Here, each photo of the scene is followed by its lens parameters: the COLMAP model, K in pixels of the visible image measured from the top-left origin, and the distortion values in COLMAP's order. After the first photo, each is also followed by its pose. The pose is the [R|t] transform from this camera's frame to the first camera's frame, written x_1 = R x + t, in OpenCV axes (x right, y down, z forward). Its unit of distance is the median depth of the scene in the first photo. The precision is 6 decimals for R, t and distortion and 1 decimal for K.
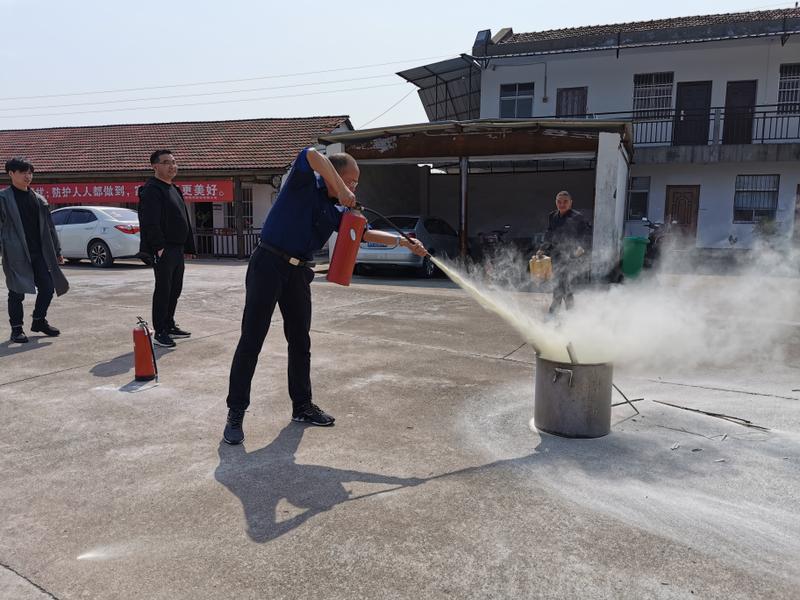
lens RADIAL K [[612.7, 0, 403.8], [0, 612.7, 298.8], [0, 0, 1]] dist [0.039929, -0.044328]
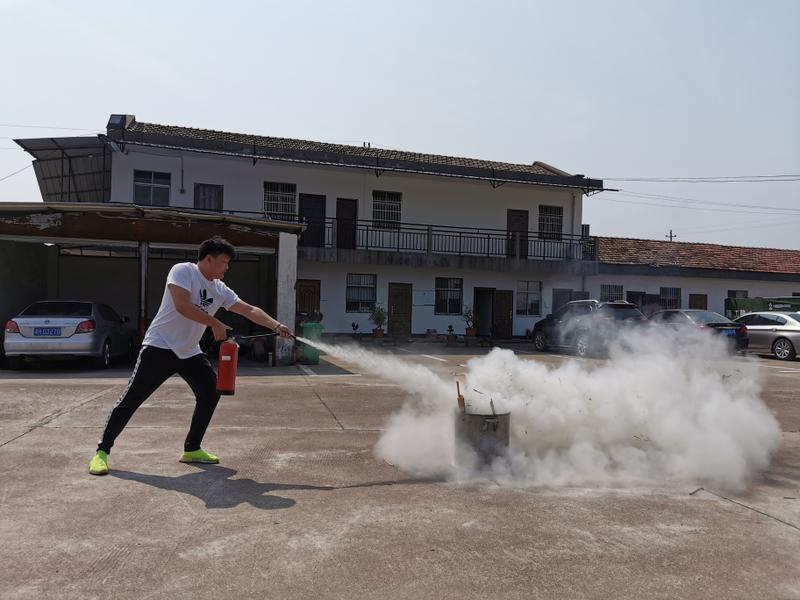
lens RADIAL K [[612.7, 0, 394.4], [0, 612.7, 303.1], [0, 0, 1]] dist [0.039929, -0.044328]
pose [[0.786045, 0.018267, 0.617899, -0.139954], [0.064634, 0.991656, -0.111539, -0.000616], [-0.614781, 0.127612, 0.778306, 0.006325]]
